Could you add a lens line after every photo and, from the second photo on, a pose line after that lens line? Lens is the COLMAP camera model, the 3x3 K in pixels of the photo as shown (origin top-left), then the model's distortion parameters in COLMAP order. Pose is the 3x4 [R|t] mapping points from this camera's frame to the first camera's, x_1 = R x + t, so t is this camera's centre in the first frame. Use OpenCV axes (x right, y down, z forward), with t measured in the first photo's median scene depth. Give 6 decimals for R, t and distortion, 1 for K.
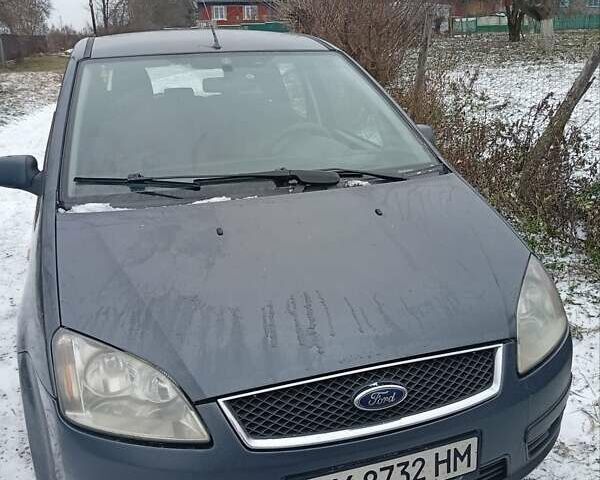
lens RADIAL K [[619.1, 0, 300.0], [0, 619.1, 240.0], [0, 0, 1]] dist [0.155337, -0.365231]
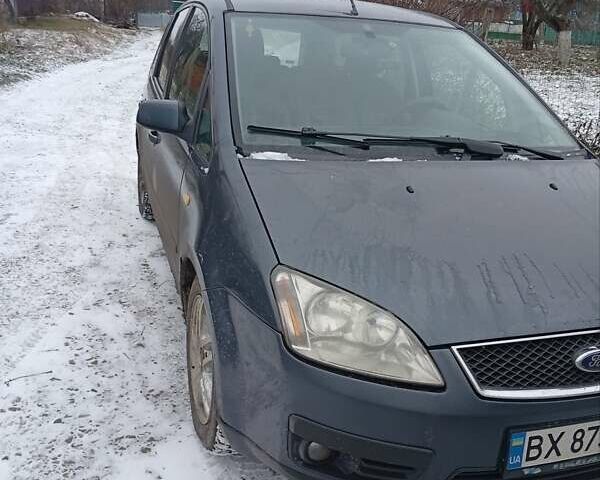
lens RADIAL K [[619.1, 0, 300.0], [0, 619.1, 240.0], [0, 0, 1]] dist [0.155337, -0.365231]
pose [[0.995152, 0.092747, 0.032706, -0.303544], [-0.093292, 0.995518, 0.015541, 0.063123], [-0.031118, -0.018517, 0.999344, -0.008290]]
